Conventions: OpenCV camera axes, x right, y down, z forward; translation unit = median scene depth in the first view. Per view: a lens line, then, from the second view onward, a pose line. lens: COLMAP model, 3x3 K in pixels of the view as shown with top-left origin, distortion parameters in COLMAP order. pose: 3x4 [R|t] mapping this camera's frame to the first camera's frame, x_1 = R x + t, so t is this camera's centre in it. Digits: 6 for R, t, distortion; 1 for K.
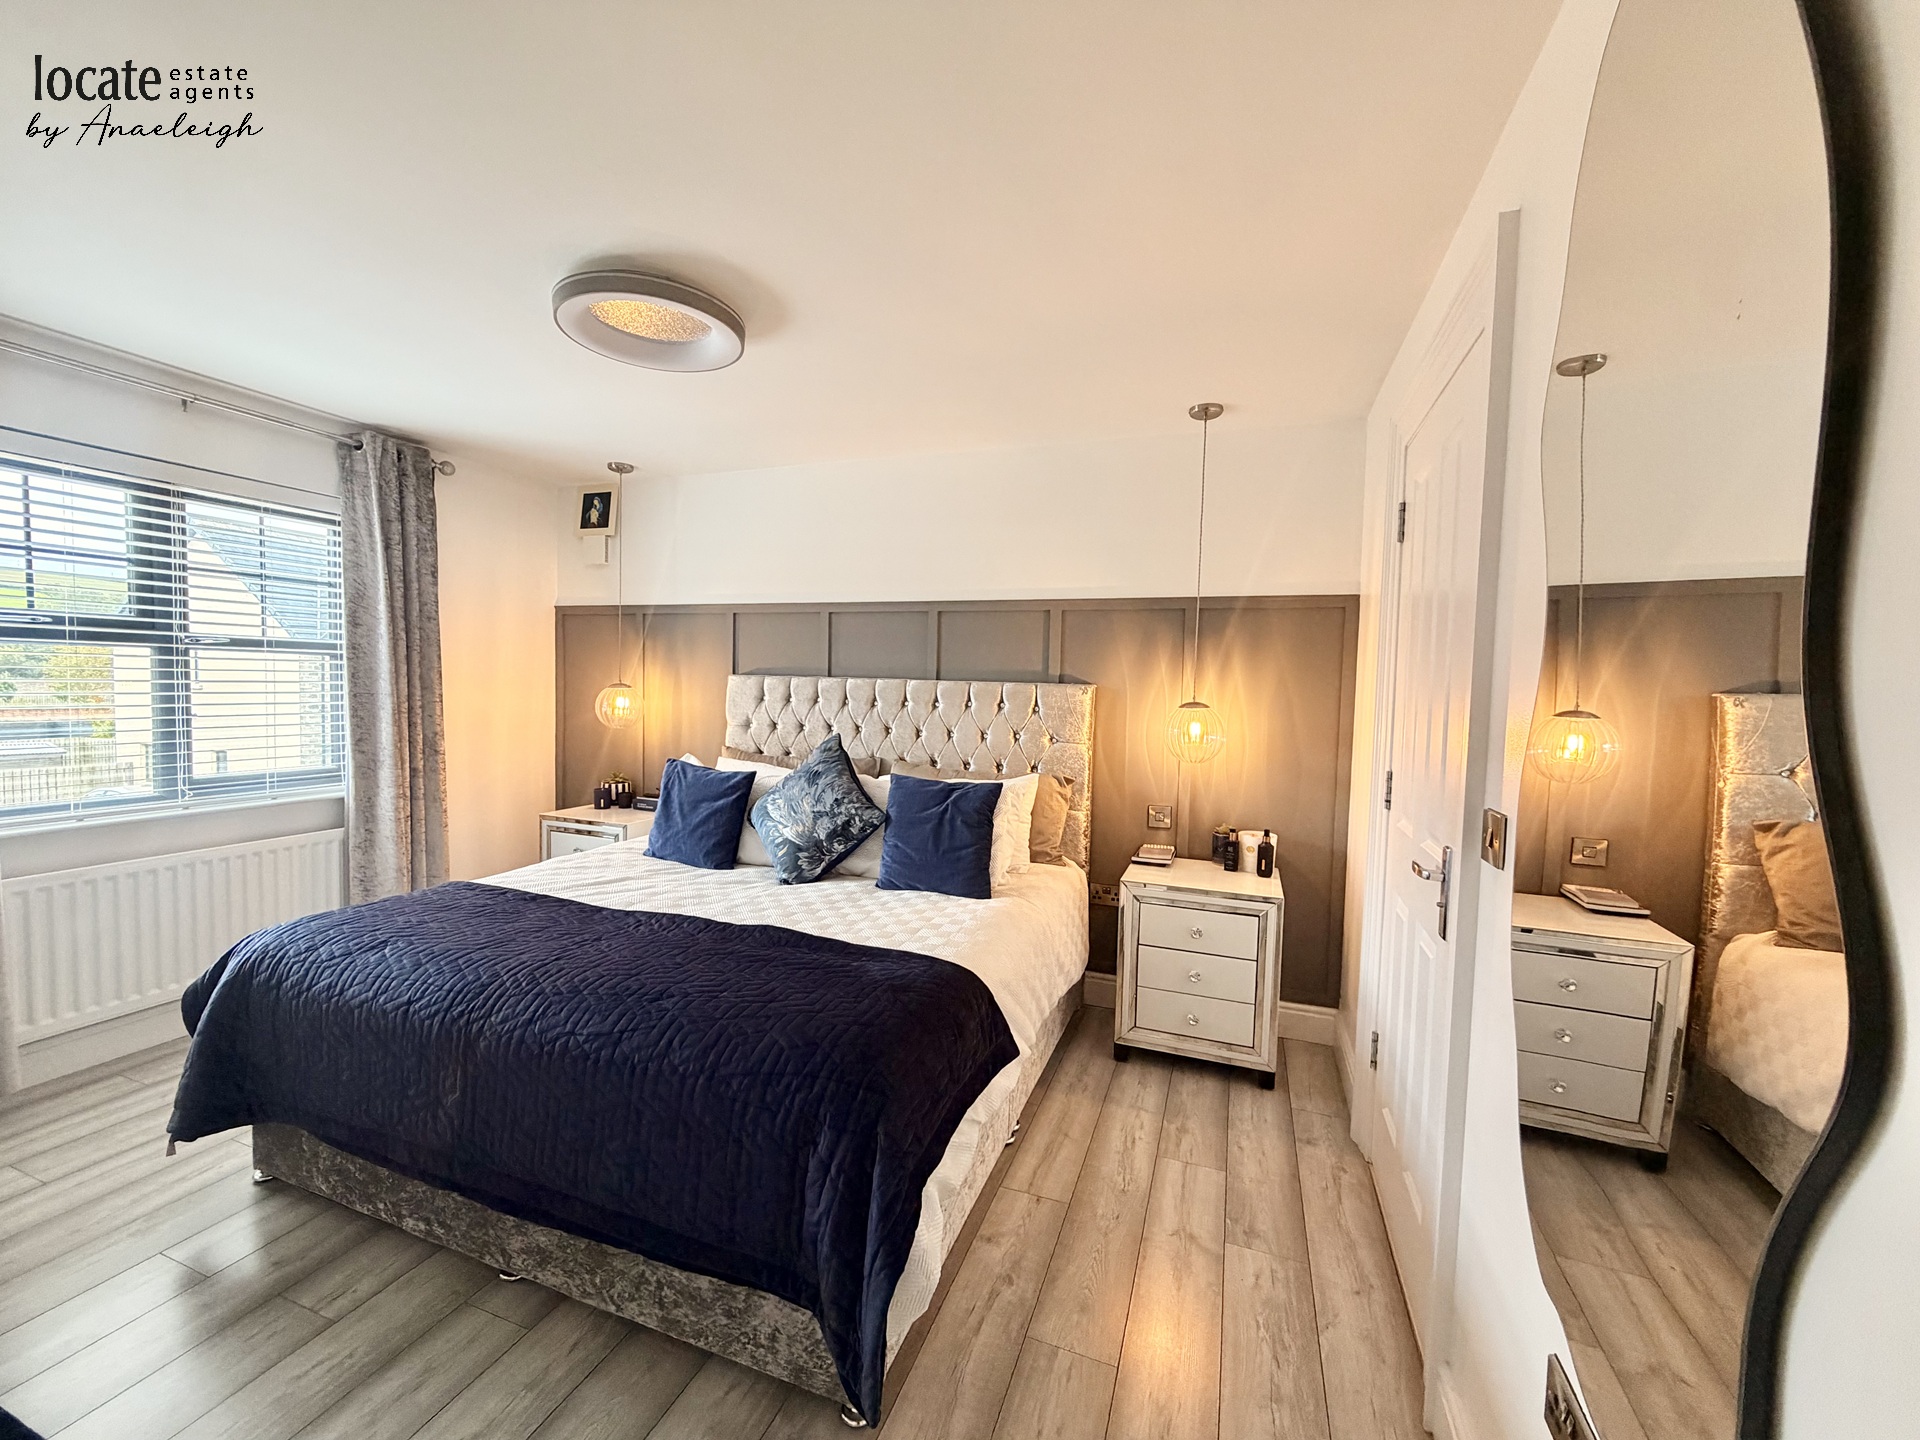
lens RADIAL K [[764.8, 0, 953.3], [0, 764.8, 725.0], [0, 0, 1]] dist [-0.000434, -0.000188]
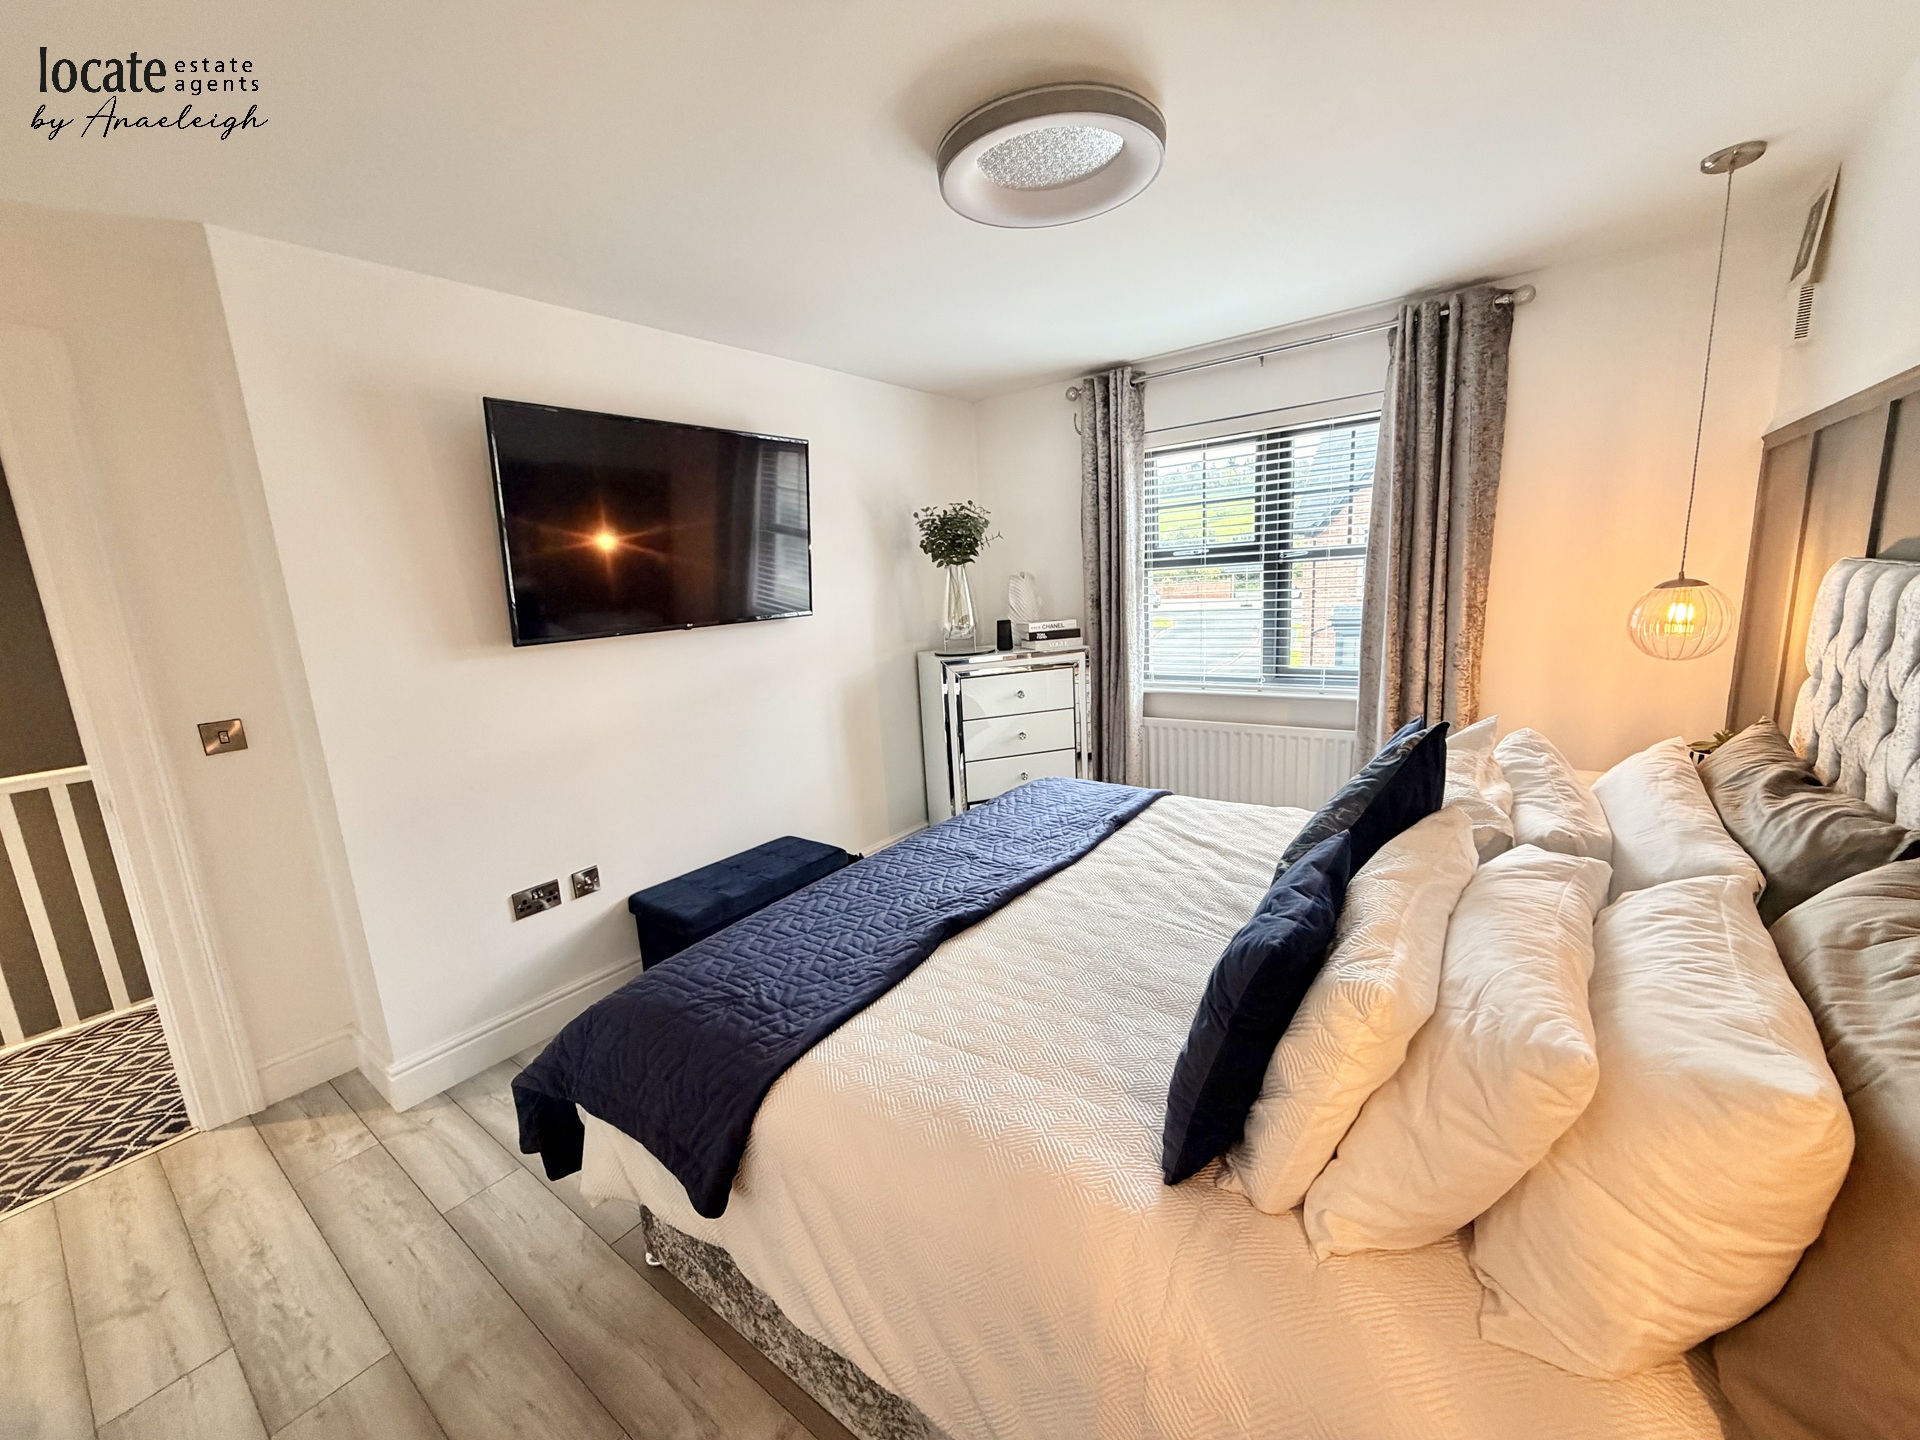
lens RADIAL K [[764.8, 0, 953.3], [0, 764.8, 725.0], [0, 0, 1]] dist [-0.000434, -0.000188]
pose [[-0.294146, 0.177522, -0.939129, 0.361445], [0.000626, 0.982635, 0.185550, -0.072730], [0.955760, 0.053991, -0.289149, 0.869904]]
